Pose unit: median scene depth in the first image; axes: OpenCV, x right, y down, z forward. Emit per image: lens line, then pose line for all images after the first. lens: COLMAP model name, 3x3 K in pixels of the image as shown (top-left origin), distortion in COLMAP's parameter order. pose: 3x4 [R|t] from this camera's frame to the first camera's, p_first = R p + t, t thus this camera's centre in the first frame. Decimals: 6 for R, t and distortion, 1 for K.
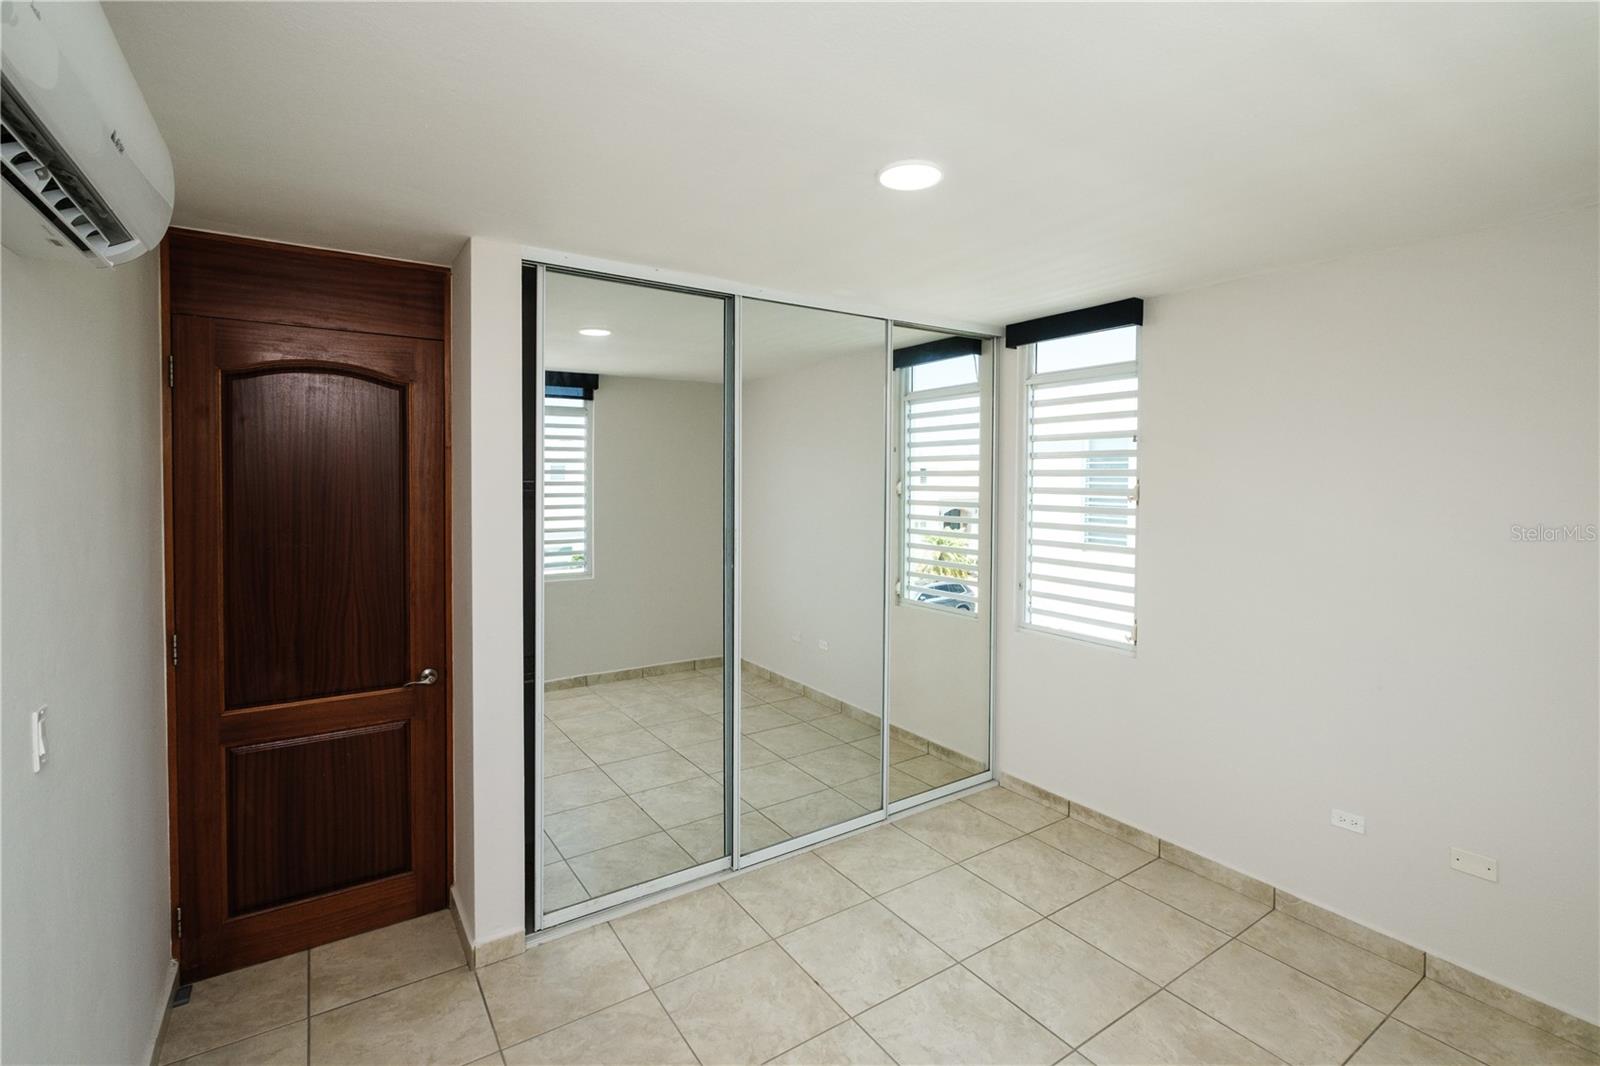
lens RADIAL K [[709.2, 0, 797.1], [0, 709.2, 496.5], [0, 0, 1]] dist [-0.000240, 0.000030]
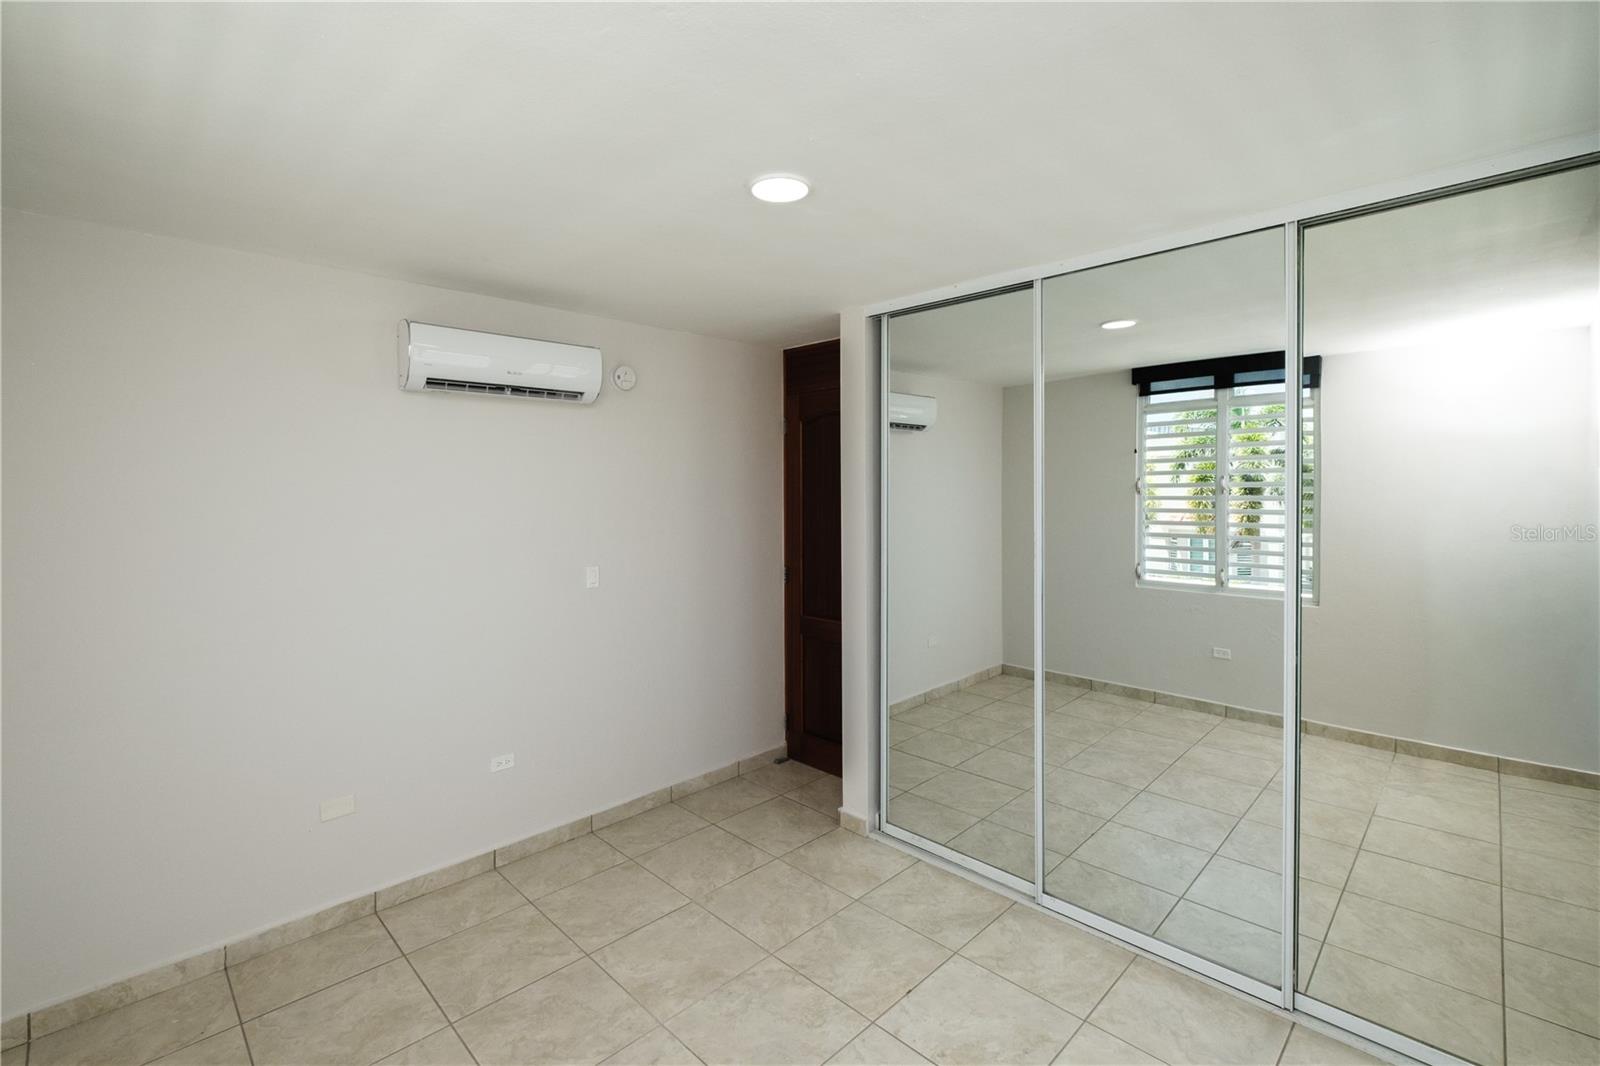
lens RADIAL K [[709.2, 0, 797.1], [0, 709.2, 496.5], [0, 0, 1]] dist [-0.000240, 0.000030]
pose [[0.199057, -0.001122, -0.979987, 0.810718], [-0.017767, 0.999831, -0.004753, 0.018758], [0.979827, 0.018358, 0.199004, 0.557976]]
